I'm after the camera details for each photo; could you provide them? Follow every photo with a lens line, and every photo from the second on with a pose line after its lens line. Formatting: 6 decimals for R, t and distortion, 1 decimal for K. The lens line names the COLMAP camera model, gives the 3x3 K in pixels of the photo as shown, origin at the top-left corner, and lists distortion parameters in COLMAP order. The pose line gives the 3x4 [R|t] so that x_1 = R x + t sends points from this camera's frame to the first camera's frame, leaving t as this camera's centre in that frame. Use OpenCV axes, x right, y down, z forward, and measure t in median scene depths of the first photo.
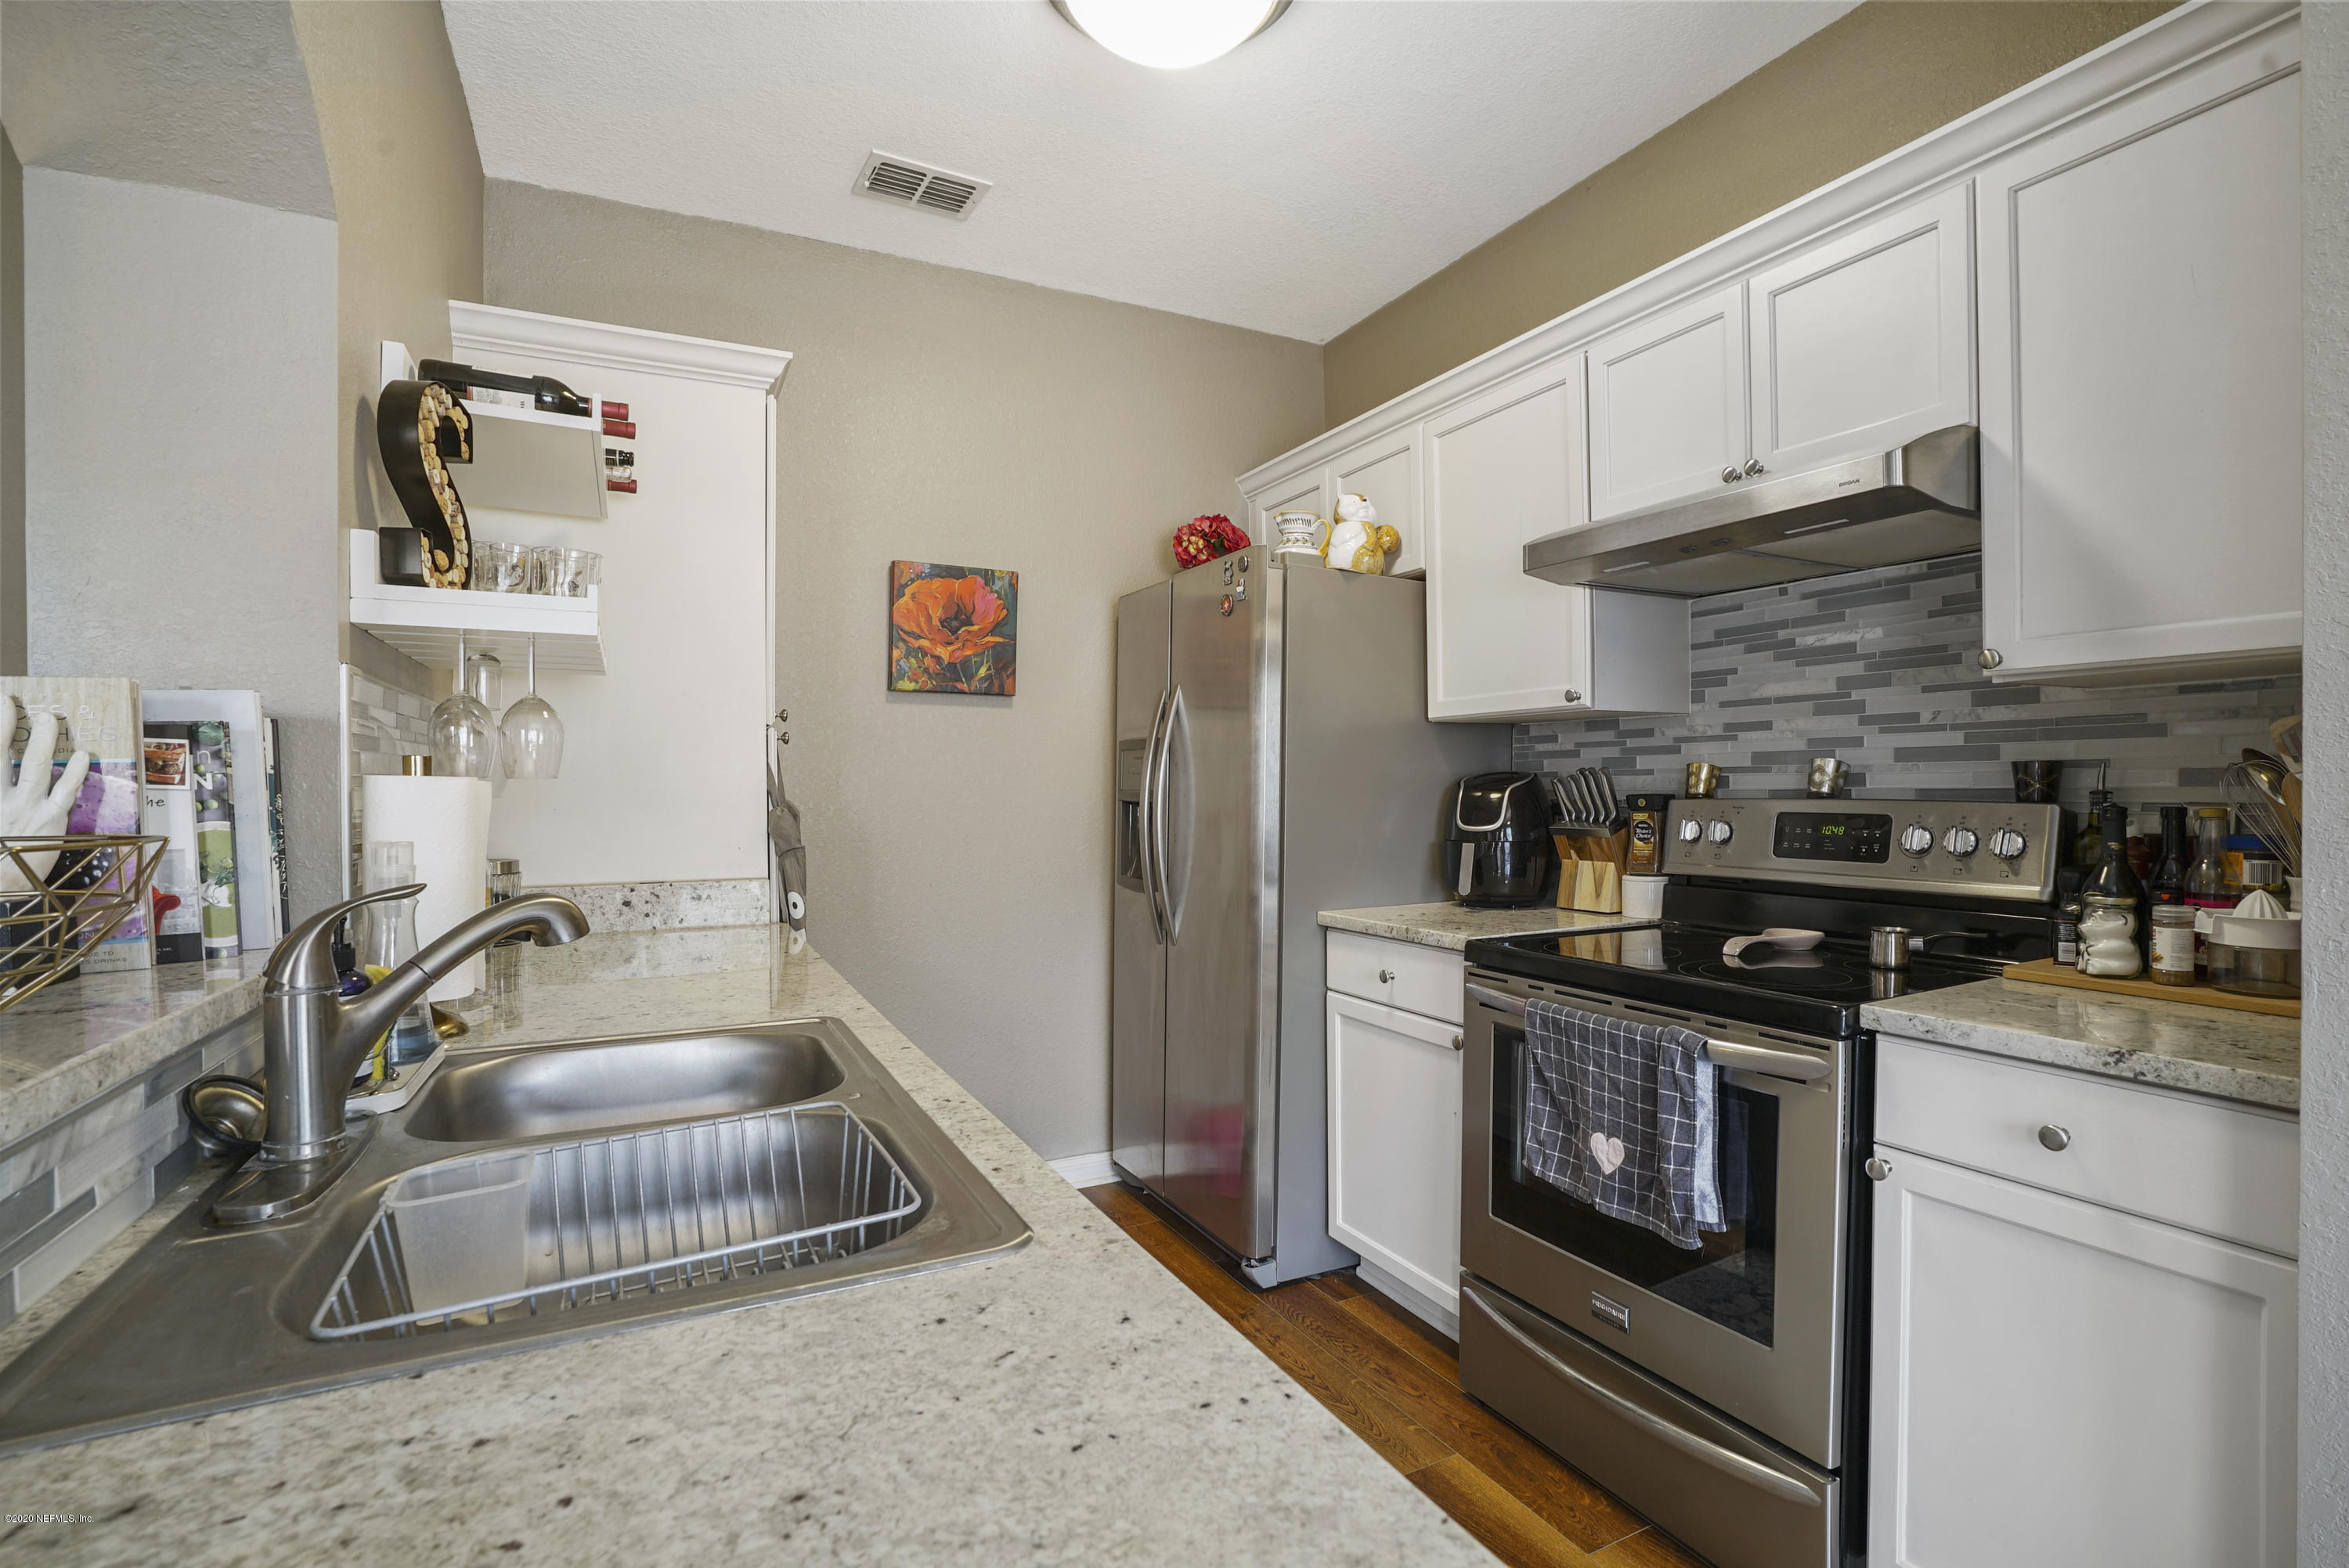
lens RADIAL K [[1092.3, 0, 1173.2], [0, 1092.3, 798.4], [0, 0, 1]] dist [-0.071762, 0.029879]
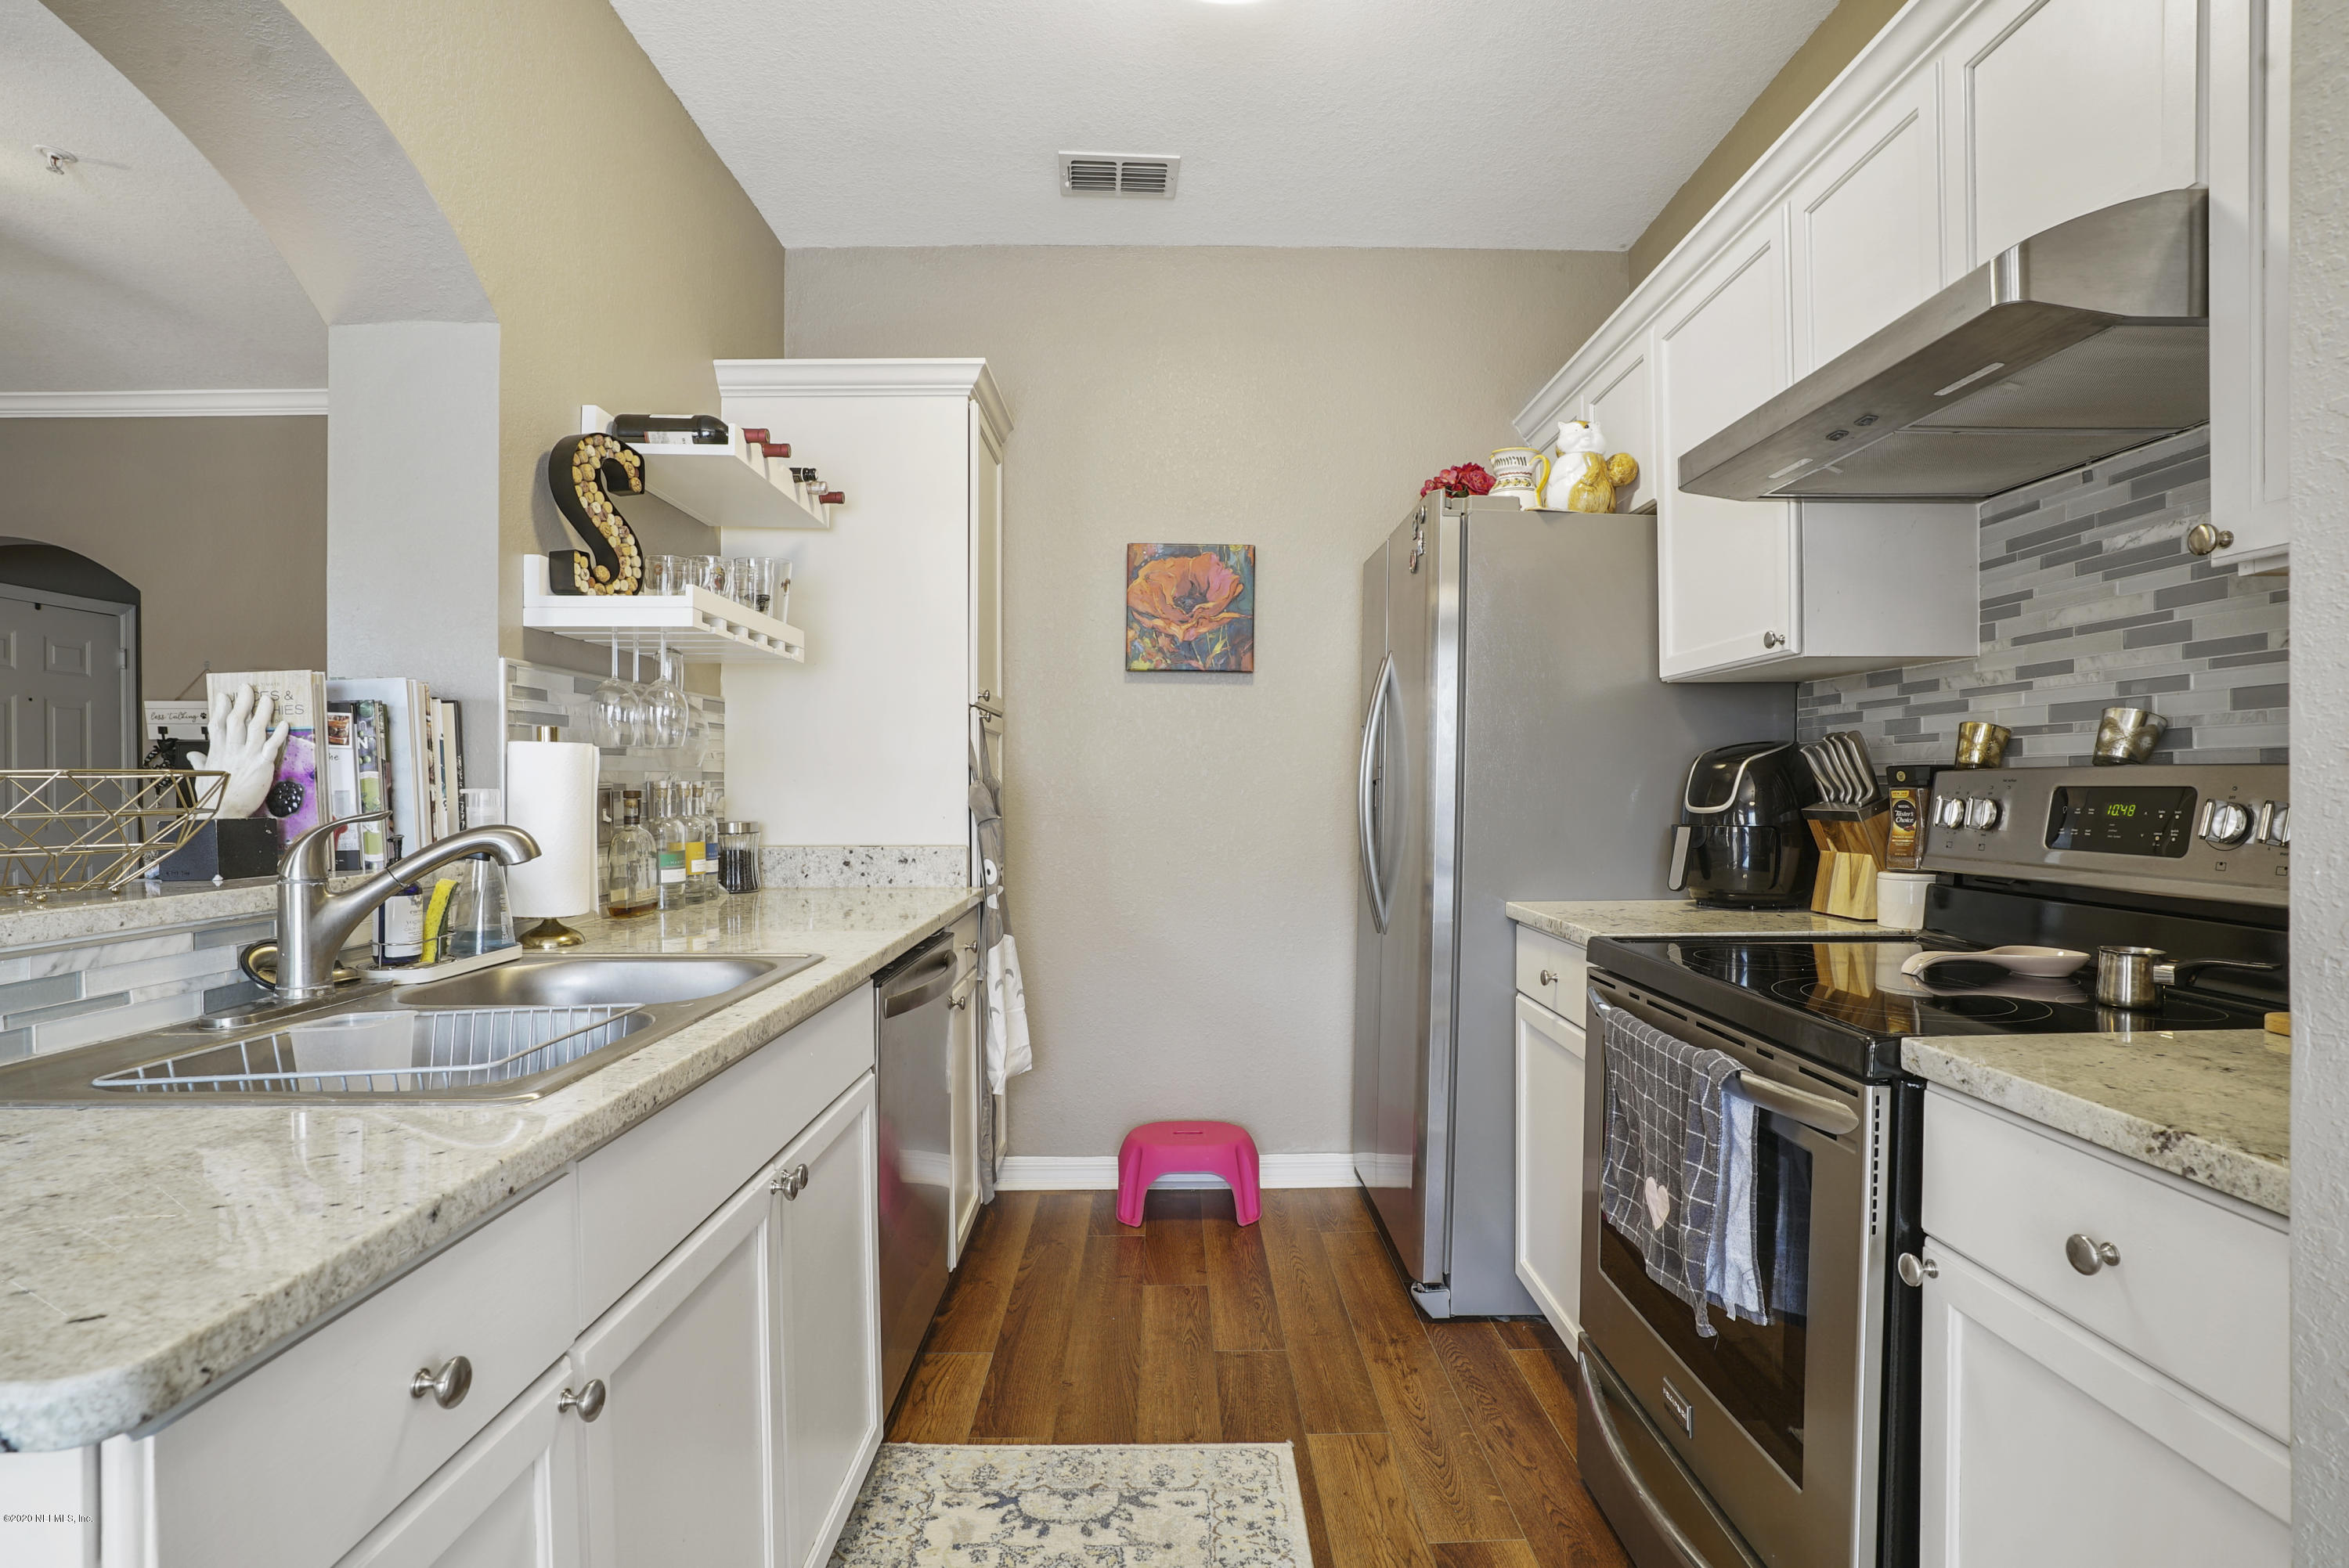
lens RADIAL K [[1146.2, 0, 1175.3], [0, 1146.2, 795.9], [0, 0, 1]] dist [-0.069194, 0.035745]
pose [[0.896961, 0.007779, -0.442042, 0.349311], [-0.007480, 0.999969, 0.002419, 0.021166], [0.442047, 0.001137, 0.896991, 0.068878]]
